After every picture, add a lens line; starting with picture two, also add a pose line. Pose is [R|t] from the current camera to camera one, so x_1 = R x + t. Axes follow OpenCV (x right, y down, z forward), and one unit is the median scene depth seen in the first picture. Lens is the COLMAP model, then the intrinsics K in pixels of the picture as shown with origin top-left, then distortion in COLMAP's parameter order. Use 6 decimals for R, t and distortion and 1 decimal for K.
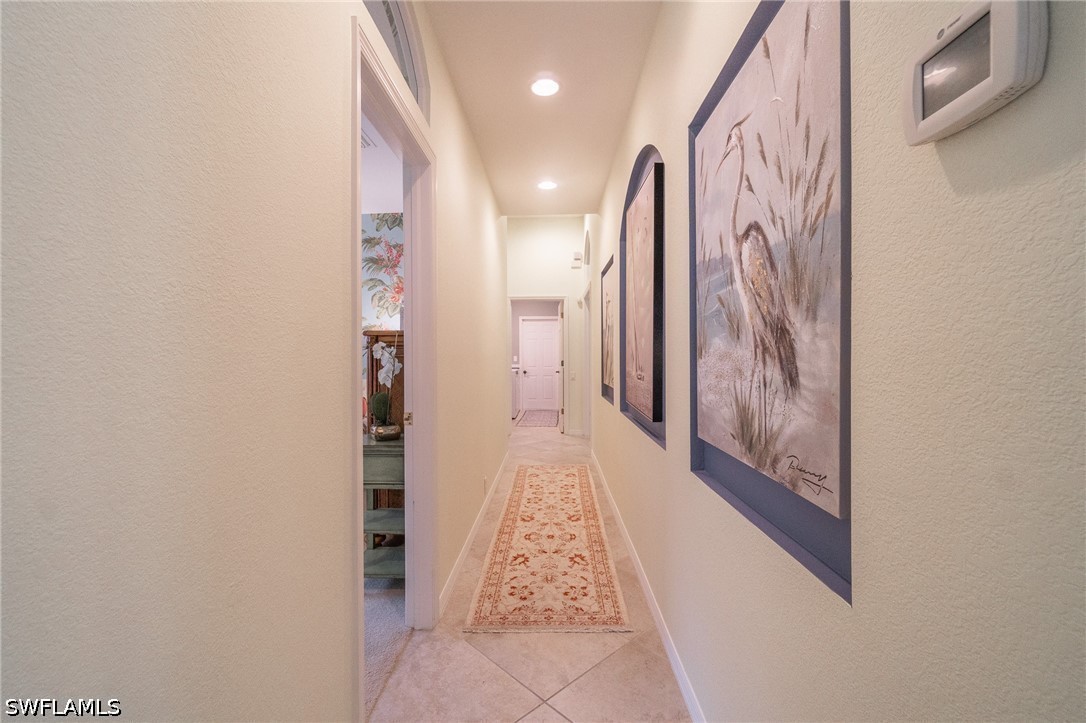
lens RADIAL K [[469.8, 0, 543.9], [0, 469.8, 361.4], [0, 0, 1]] dist [0.004185, 0.000601]
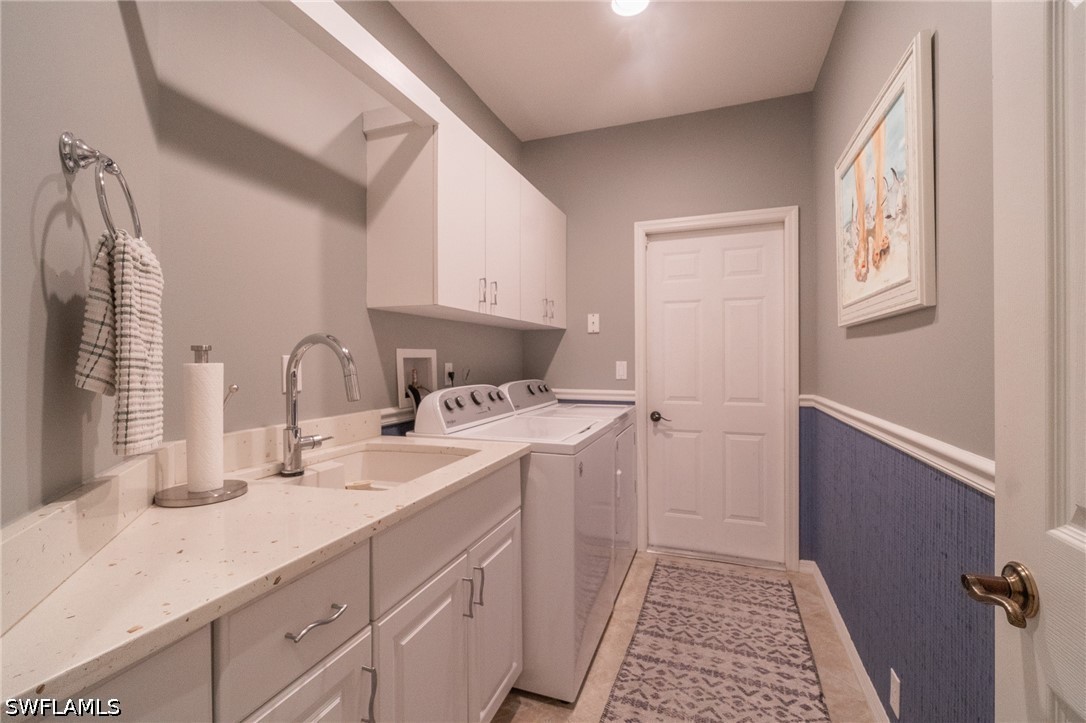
lens RADIAL K [[469.8, 0, 542.3], [0, 469.8, 358.7], [0, 0, 1]] dist [0.004185, 0.000601]
pose [[0.948357, -0.003021, -0.317192, -0.015237], [0.002351, 0.999994, -0.002495, -0.011758], [0.317197, 0.001620, 0.948358, 0.709587]]
